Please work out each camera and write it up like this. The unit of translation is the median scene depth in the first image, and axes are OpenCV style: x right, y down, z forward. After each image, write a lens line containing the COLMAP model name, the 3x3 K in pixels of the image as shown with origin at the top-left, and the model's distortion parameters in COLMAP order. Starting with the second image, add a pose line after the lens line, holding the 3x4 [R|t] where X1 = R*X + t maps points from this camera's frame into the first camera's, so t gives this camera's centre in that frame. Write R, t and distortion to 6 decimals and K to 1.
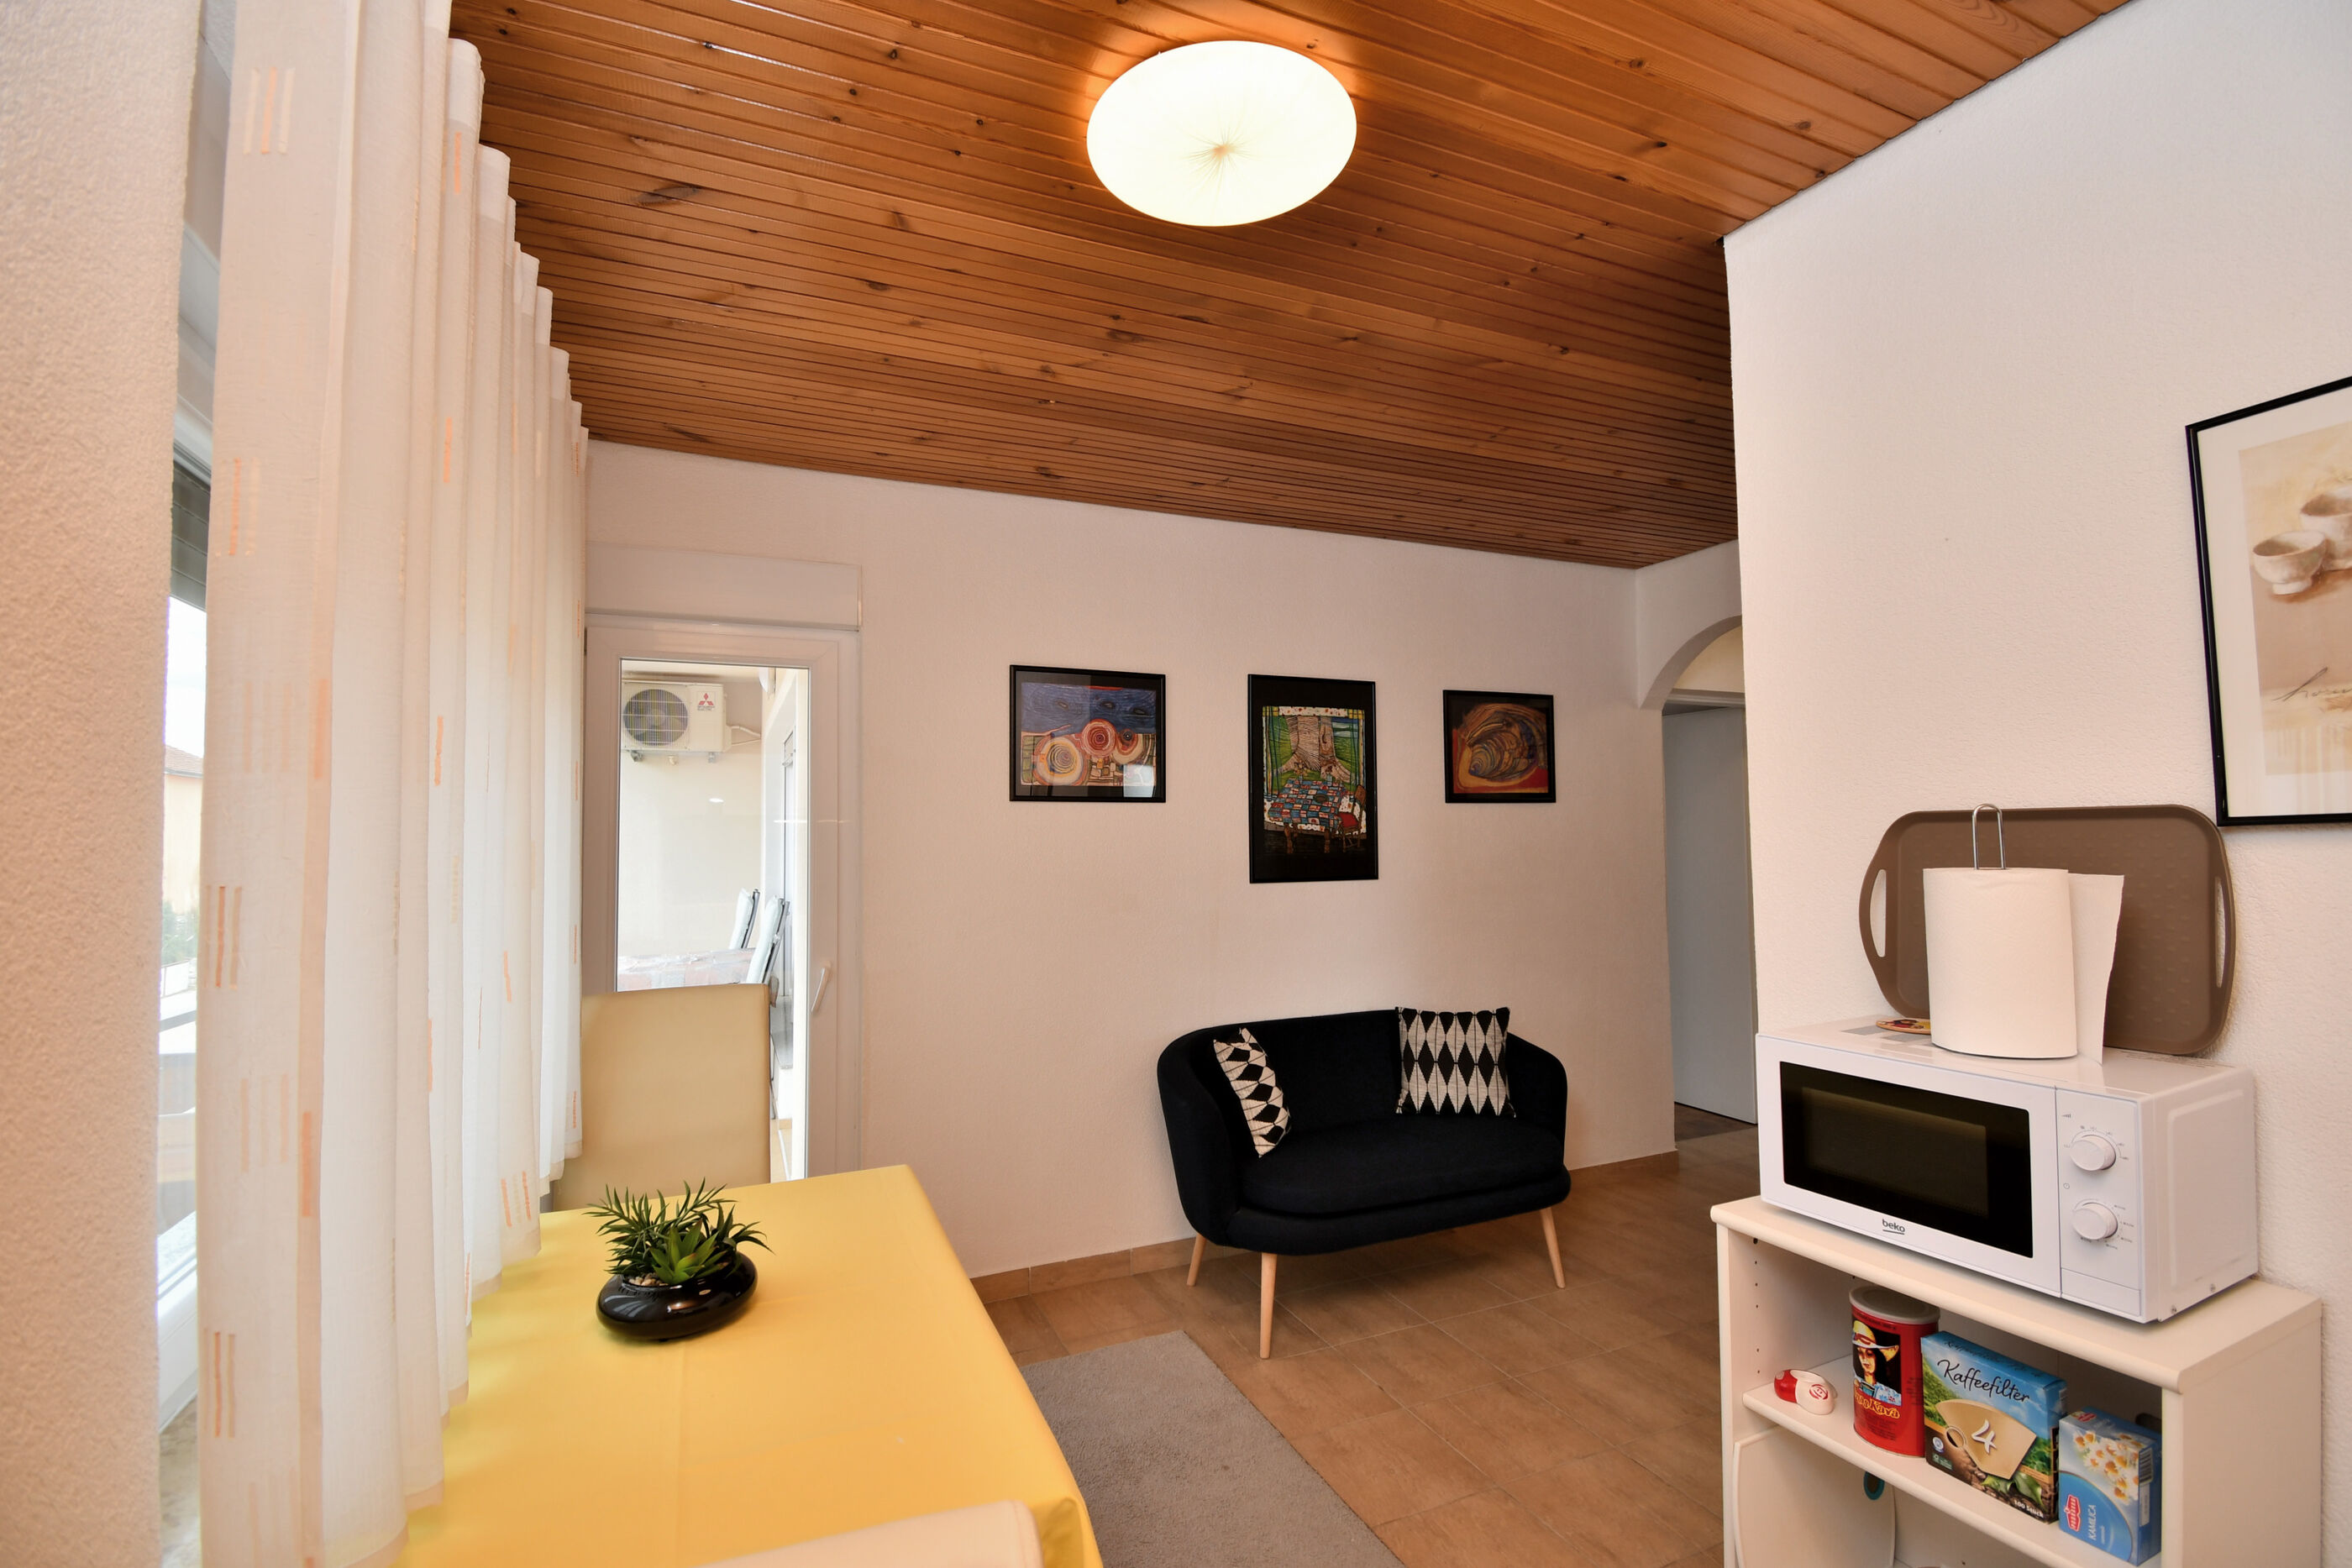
lens RADIAL K [[1031.3, 0, 1169.8], [0, 1031.3, 797.4], [0, 0, 1]] dist [0.007181, -0.018166]
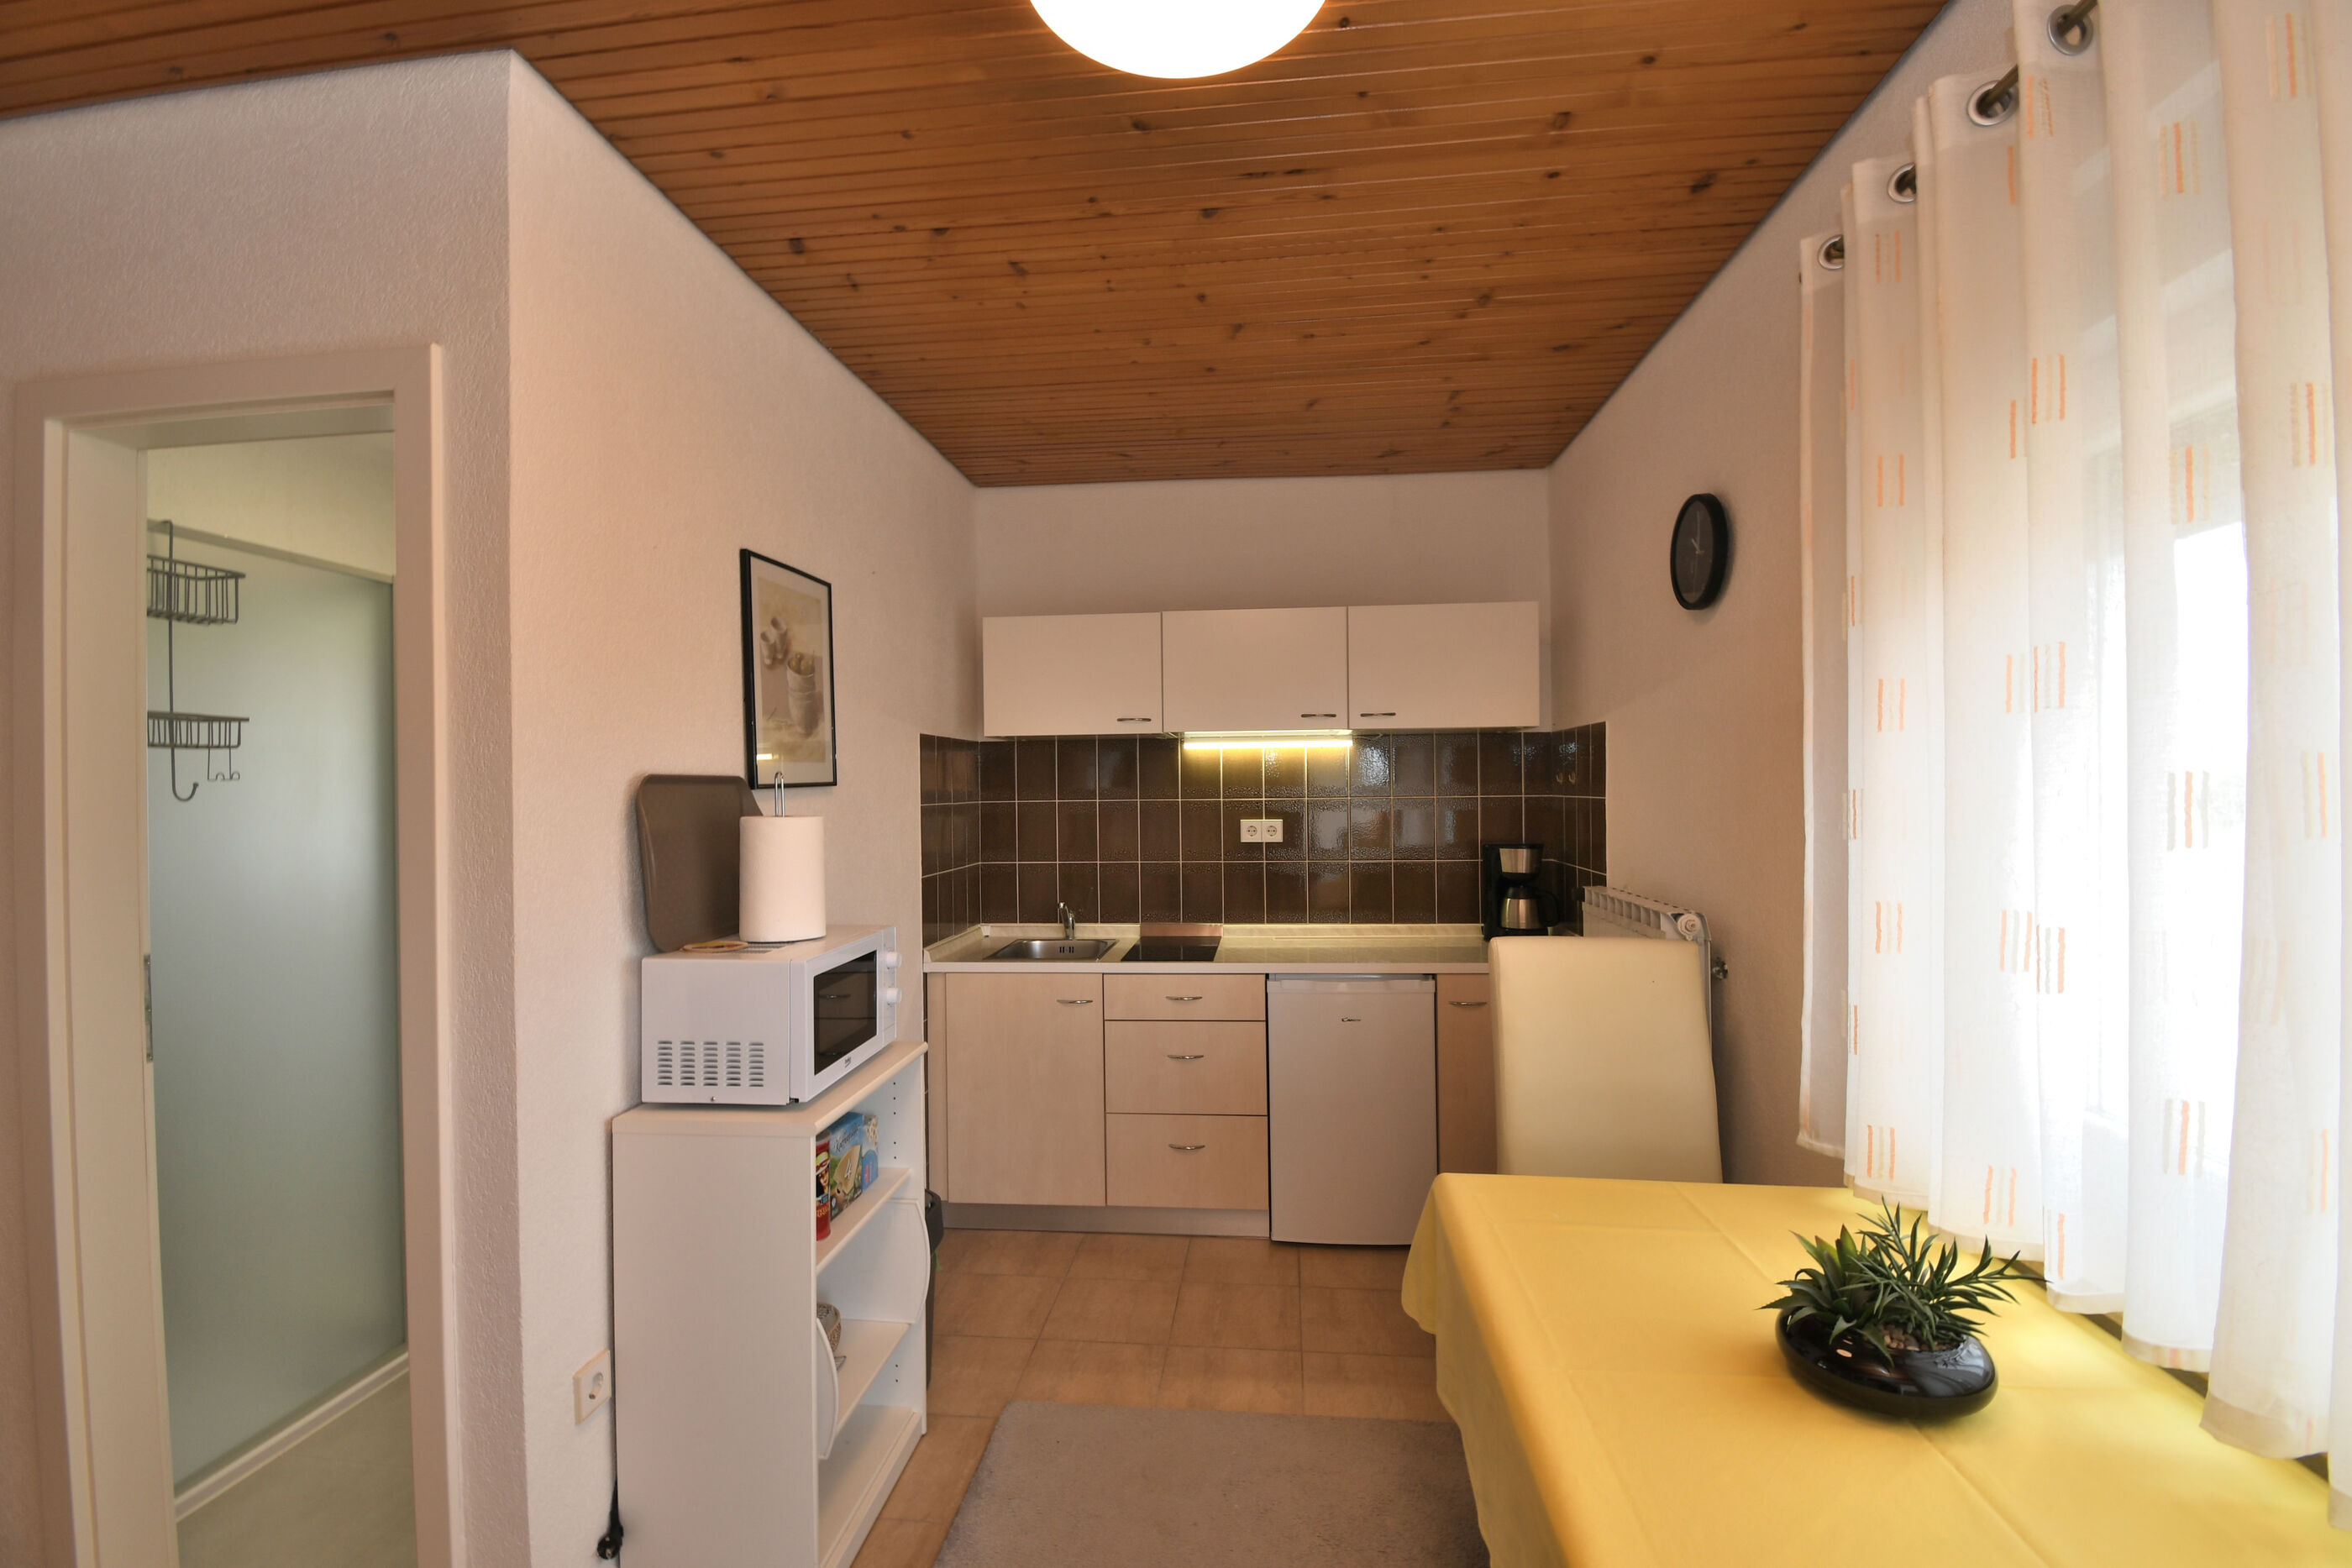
lens RADIAL K [[1031.3, 0, 1186.3], [0, 1031.3, 795.1], [0, 0, 1]] dist [0.007181, -0.018166]
pose [[-0.870159, 0.020974, 0.492325, -0.467091], [0.005827, 0.999462, -0.032280, 0.099451], [-0.492737, -0.025220, -0.869813, 2.182003]]
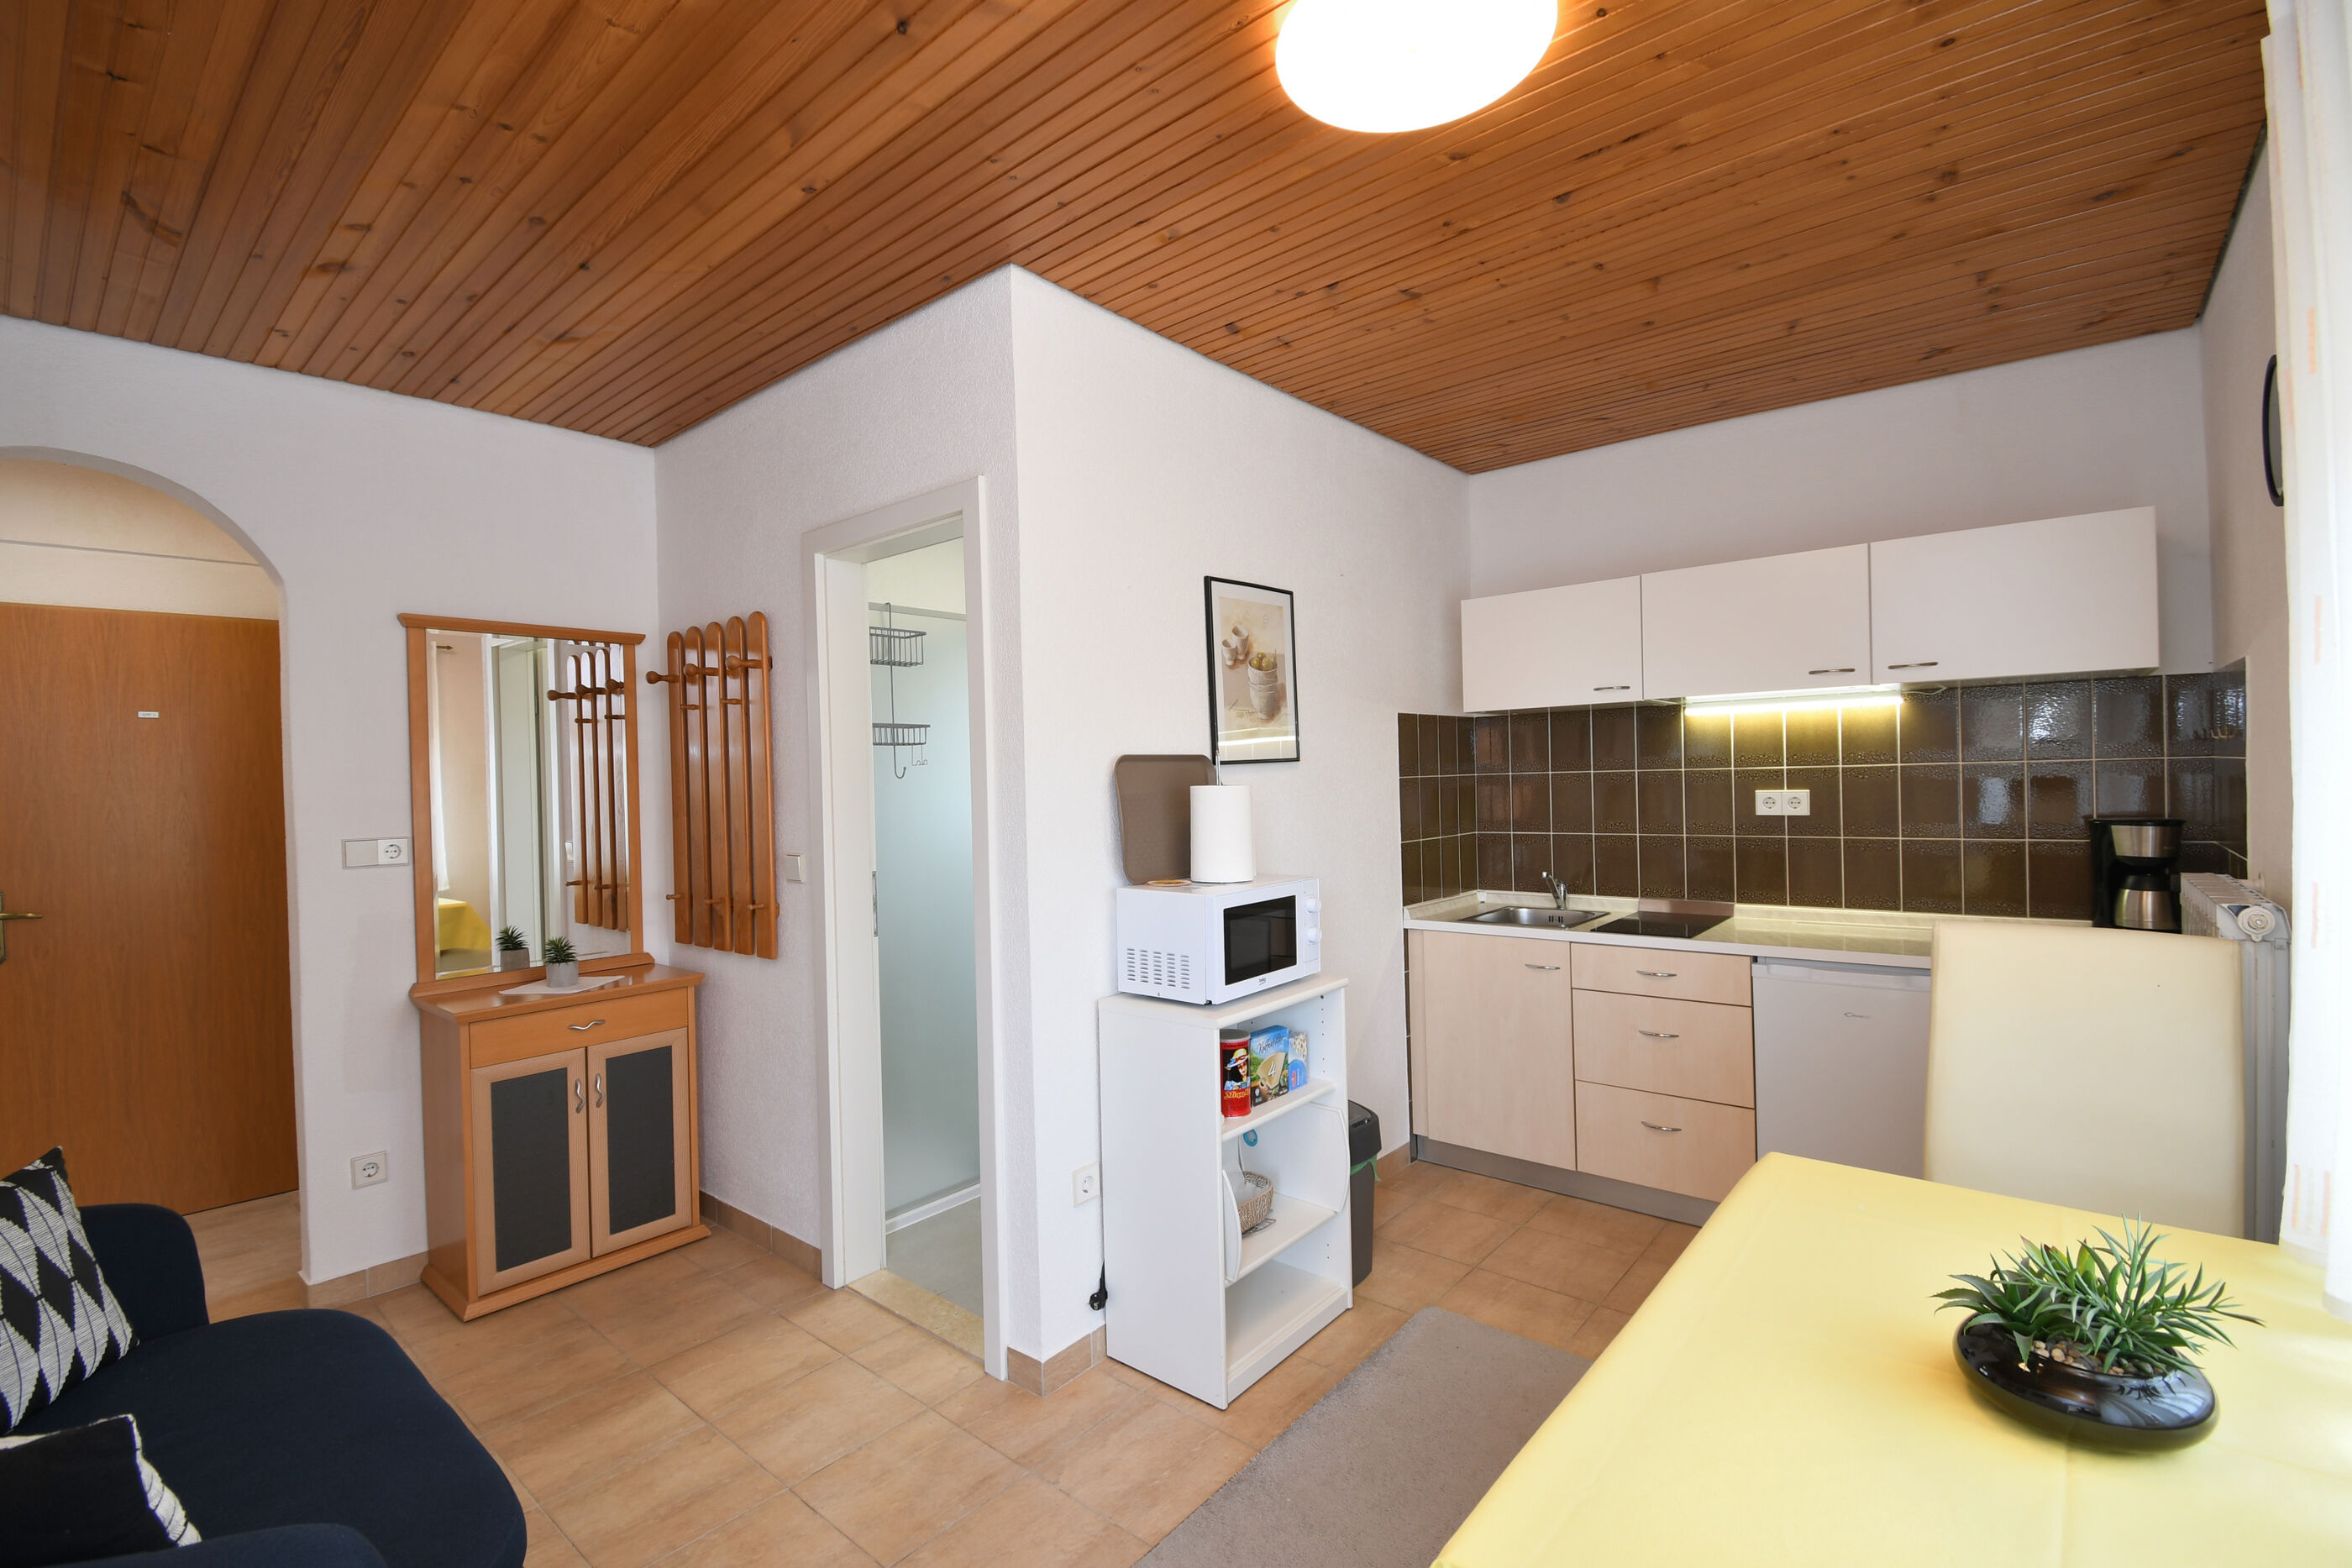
lens RADIAL K [[1031.3, 0, 1176.0], [0, 1031.3, 794.8], [0, 0, 1]] dist [0.007181, -0.018166]
pose [[-0.438393, 0.010837, 0.898718, -0.929313], [0.000209, 0.999929, -0.011955, 0.120059], [-0.898784, -0.005053, -0.438364, 2.072116]]
